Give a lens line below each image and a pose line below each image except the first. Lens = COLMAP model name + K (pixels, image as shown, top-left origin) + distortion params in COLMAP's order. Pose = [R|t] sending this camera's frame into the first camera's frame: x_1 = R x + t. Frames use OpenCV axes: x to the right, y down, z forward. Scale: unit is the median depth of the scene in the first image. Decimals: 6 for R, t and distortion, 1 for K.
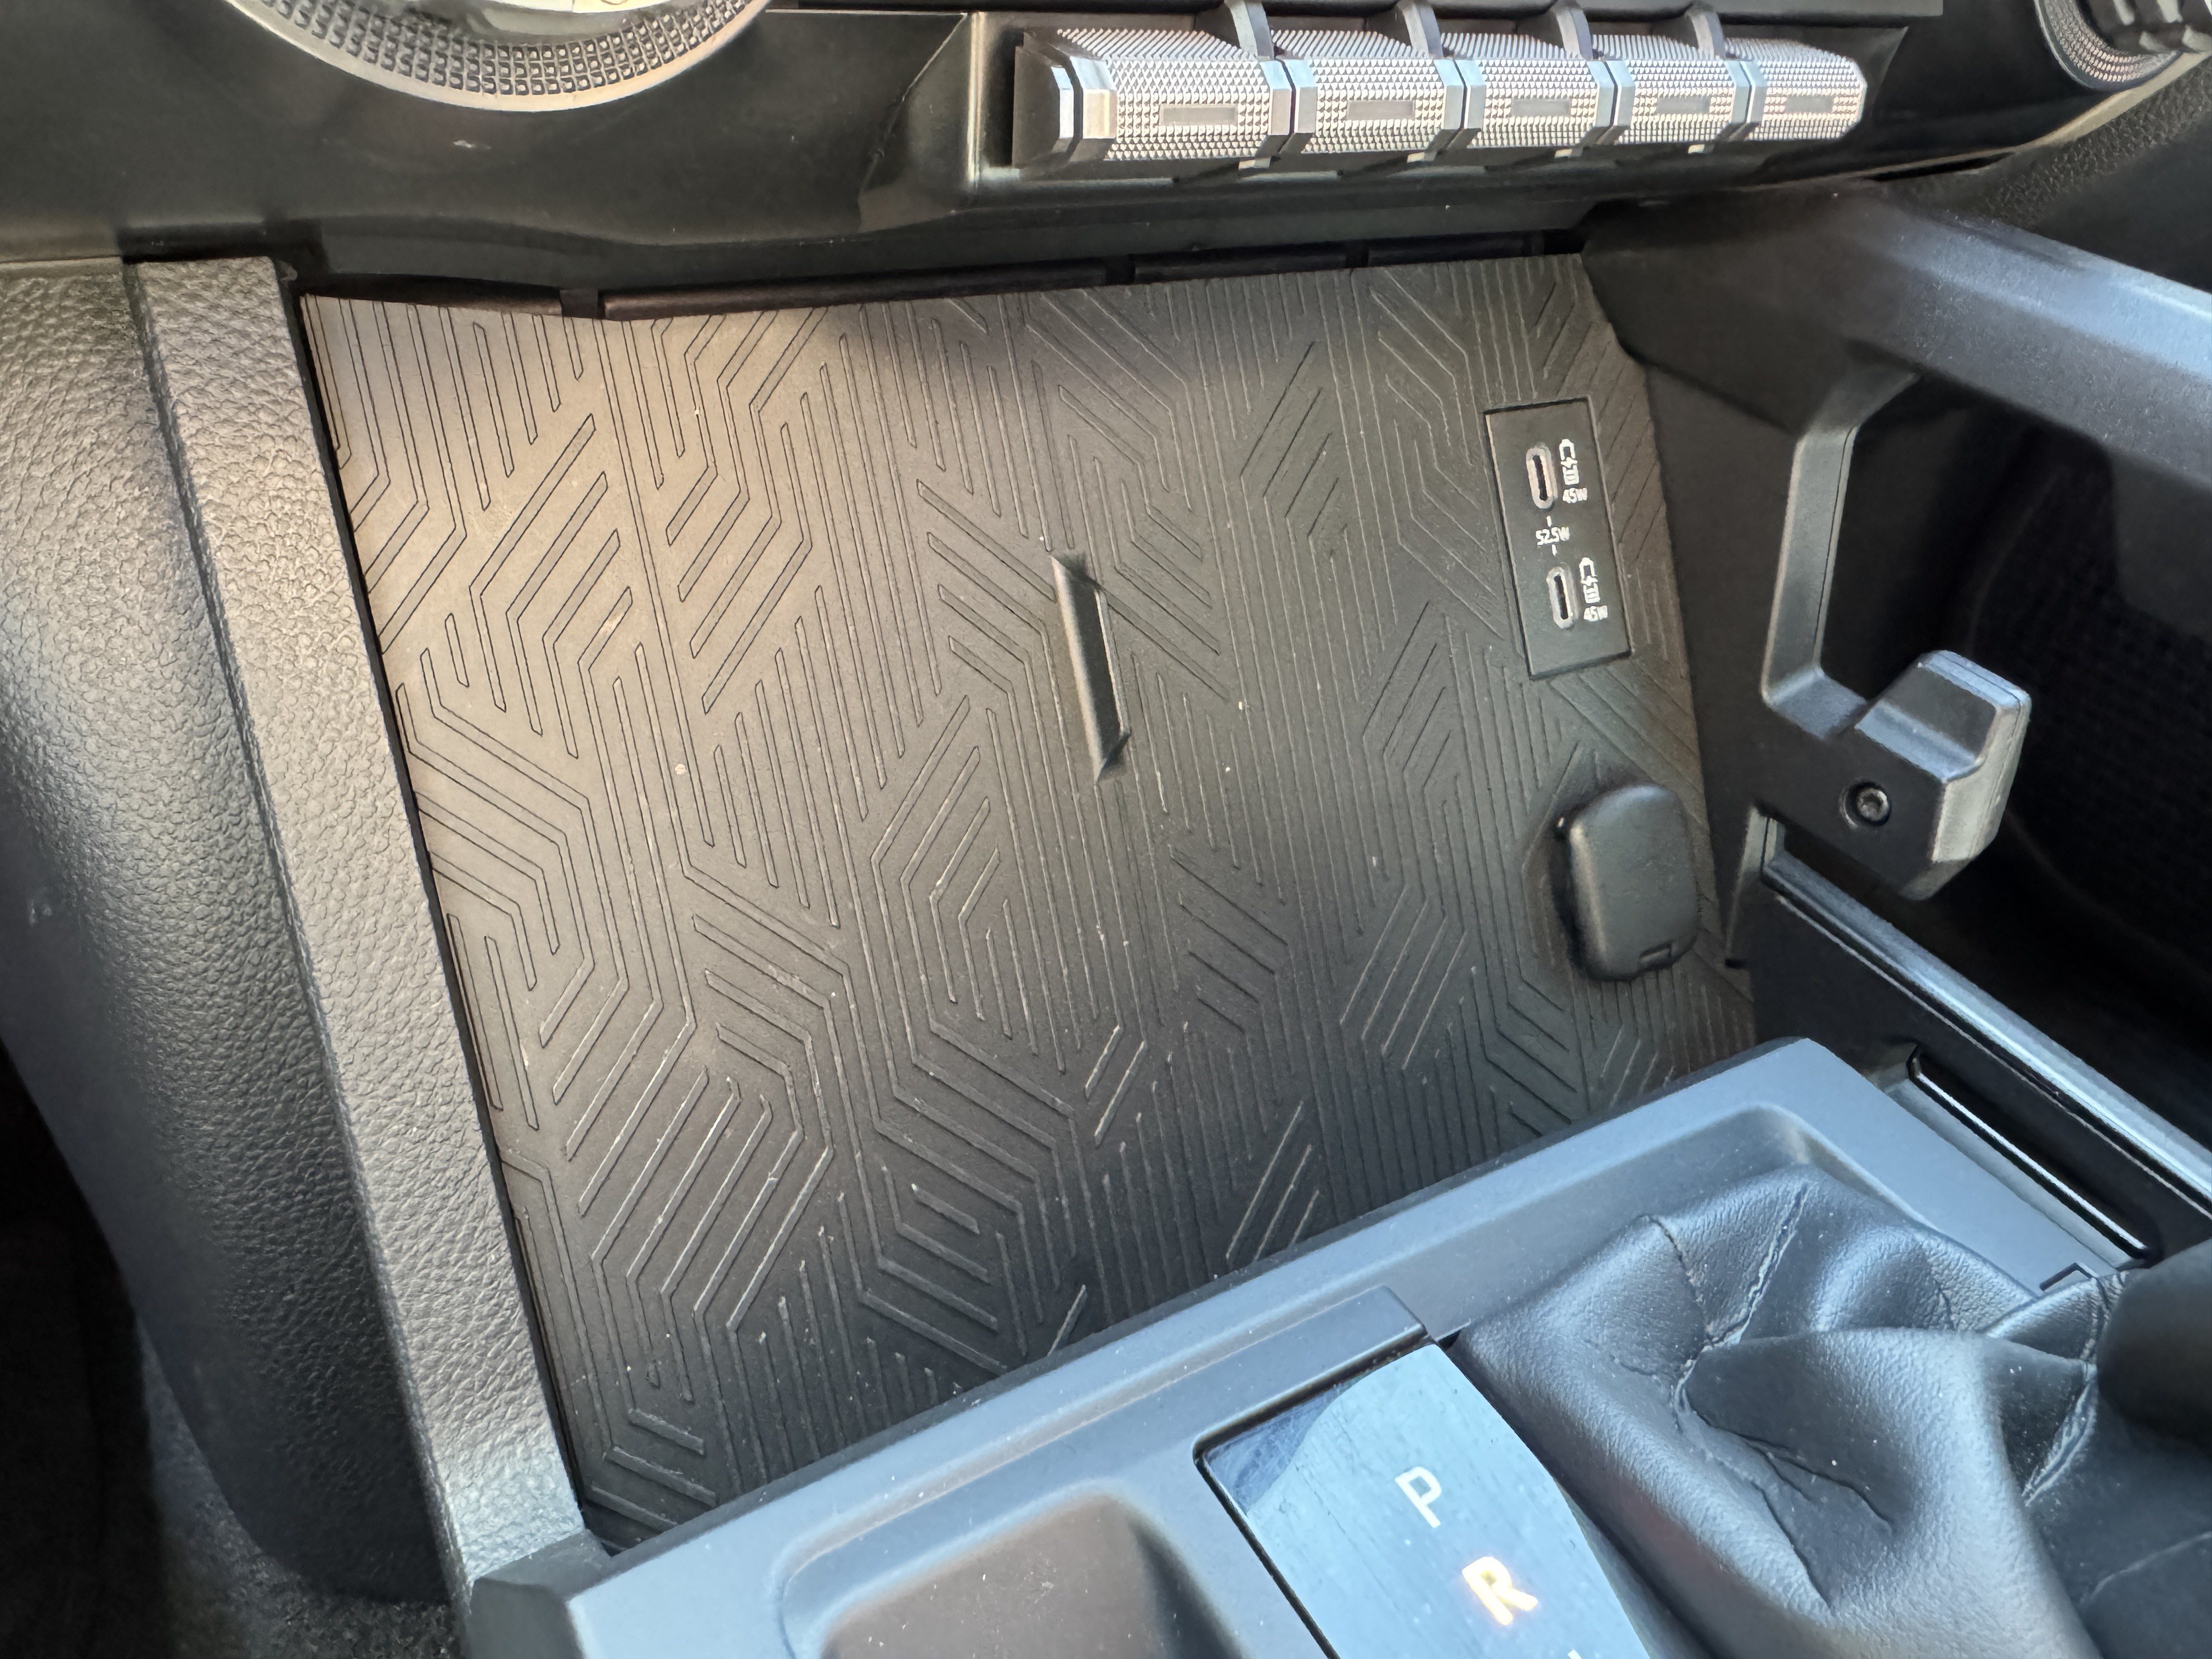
lens RADIAL K [[1669.1, 0, 1106.0], [0, 1669.1, 829.5], [0, 0, 1]] dist [-0.031057, 0.083188]
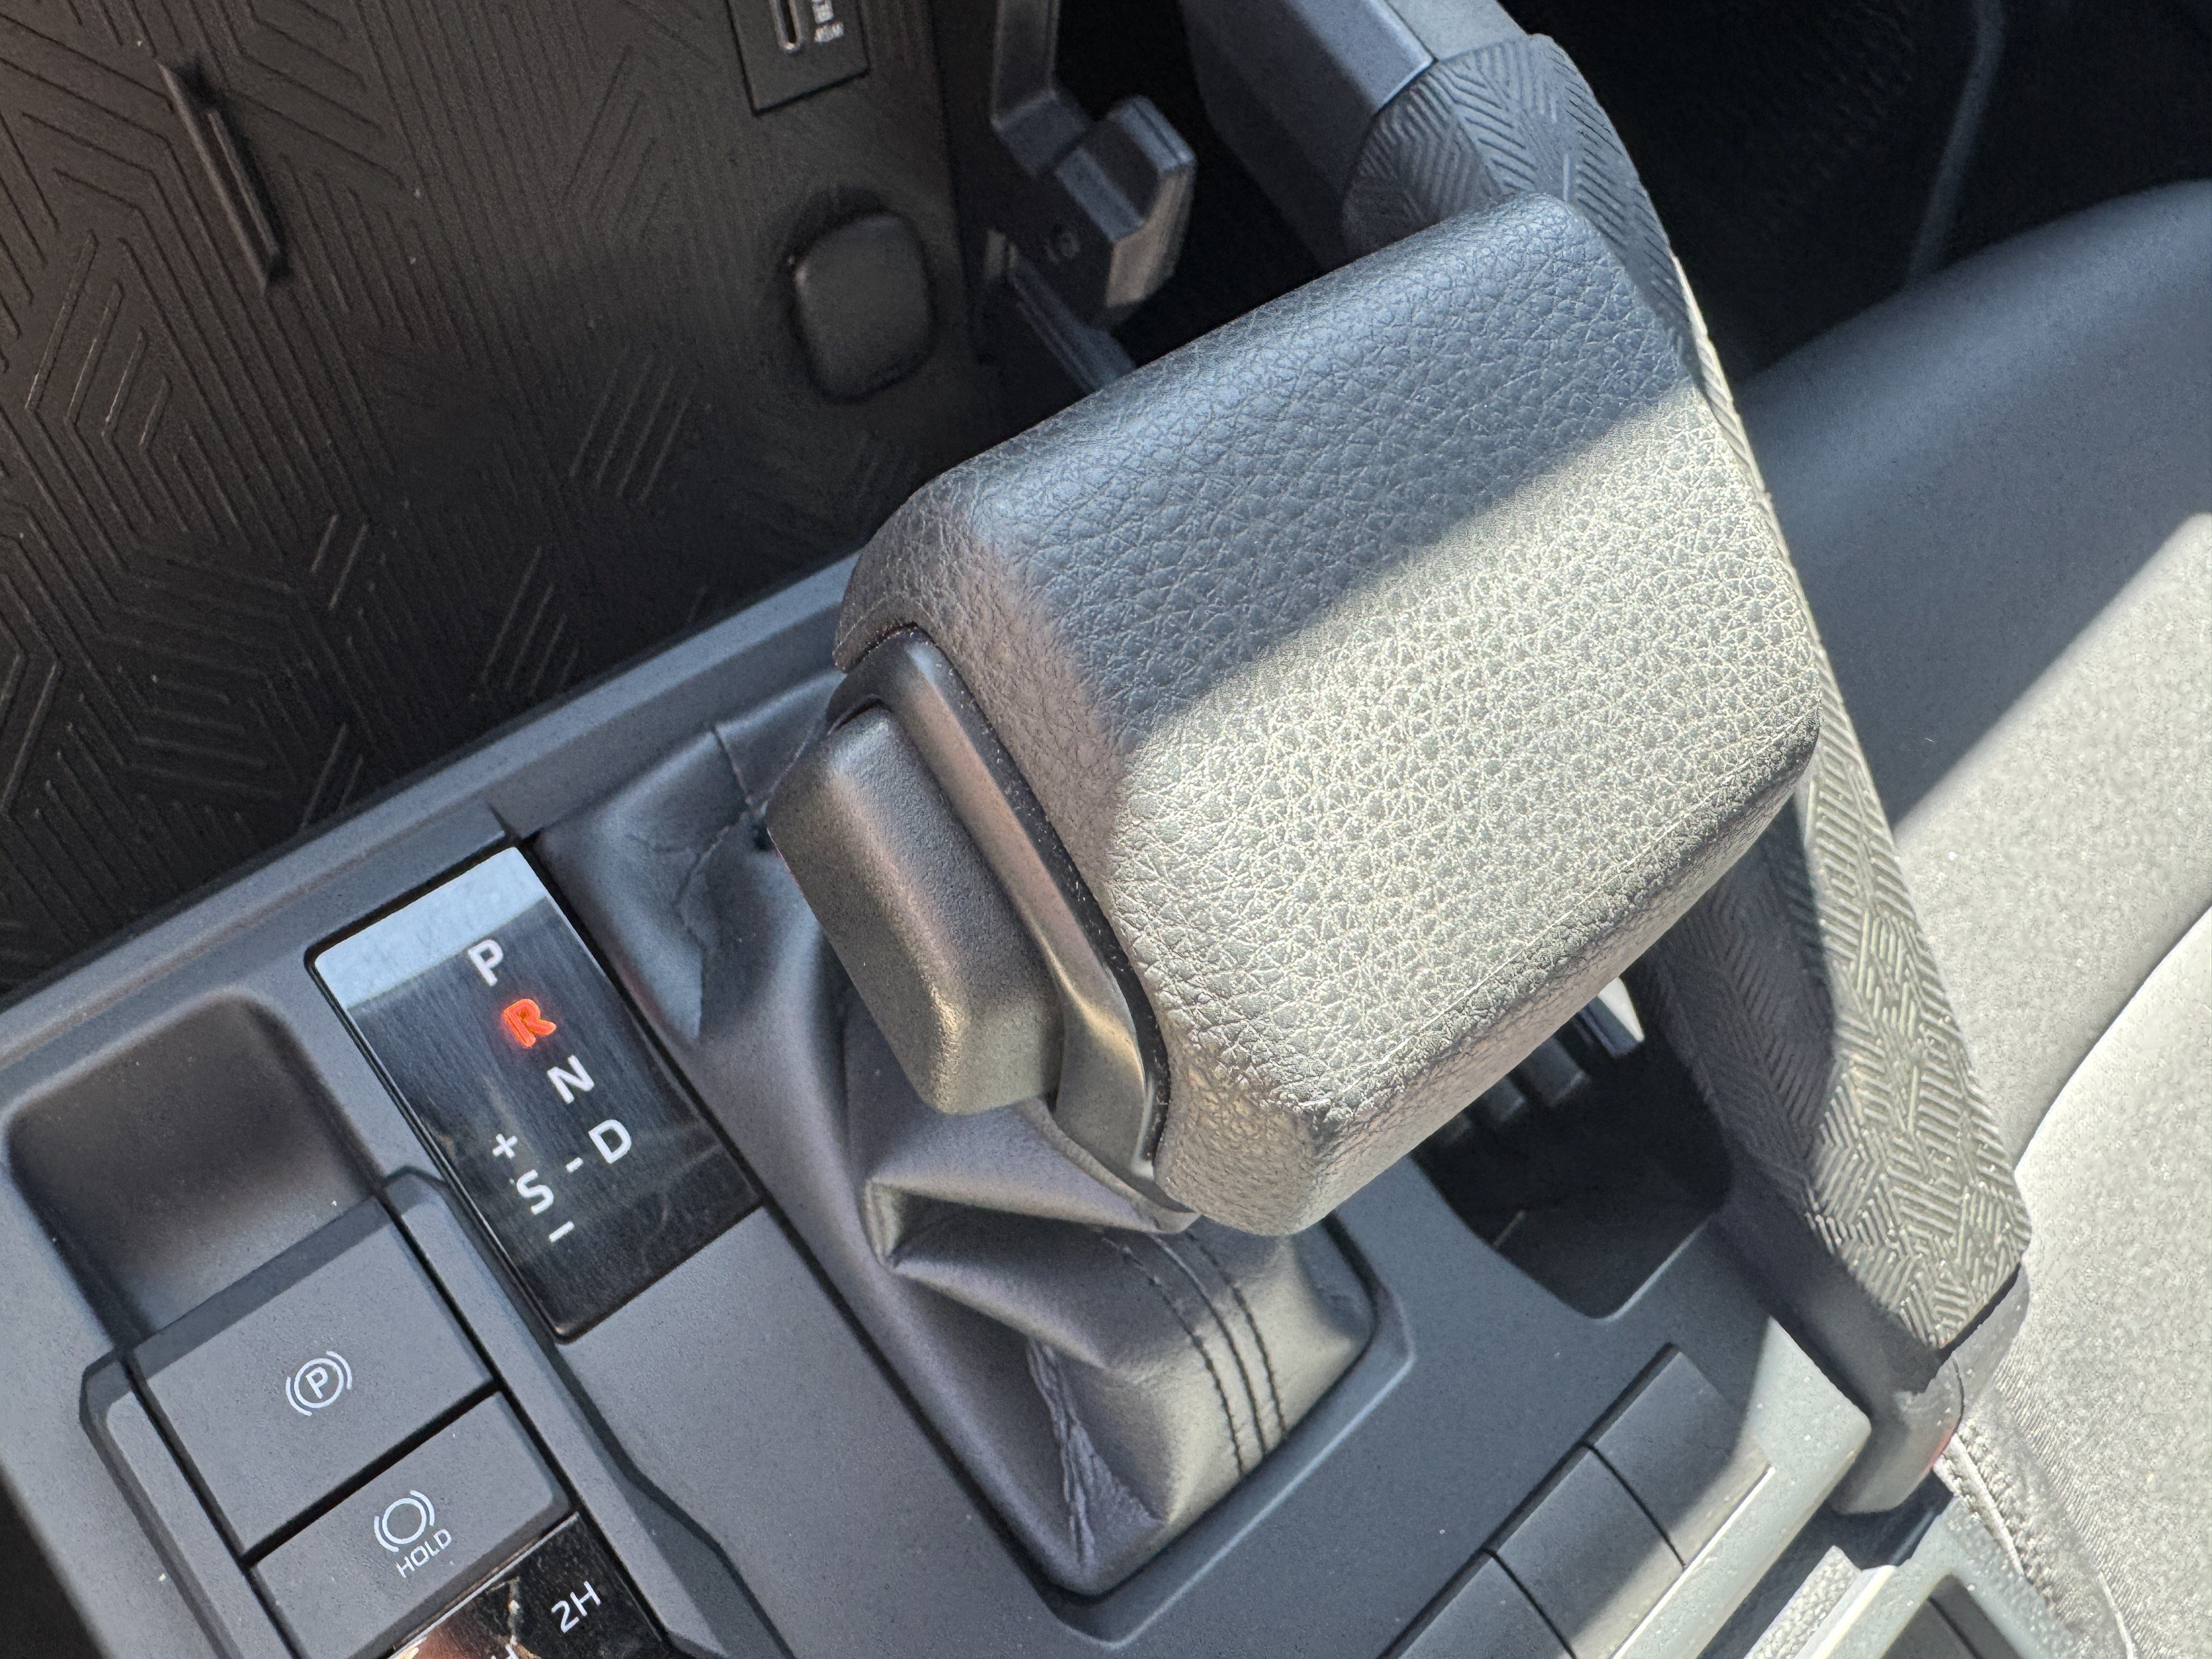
lens RADIAL K [[1669.1, 0, 1106.0], [0, 1669.1, 829.5], [0, 0, 1]] dist [-0.031057, 0.083188]
pose [[0.984539, -0.062387, 0.163681, 0.288001], [-0.034793, 0.846160, 0.531792, -0.288692], [-0.171677, -0.529265, 0.830907, -0.145388]]
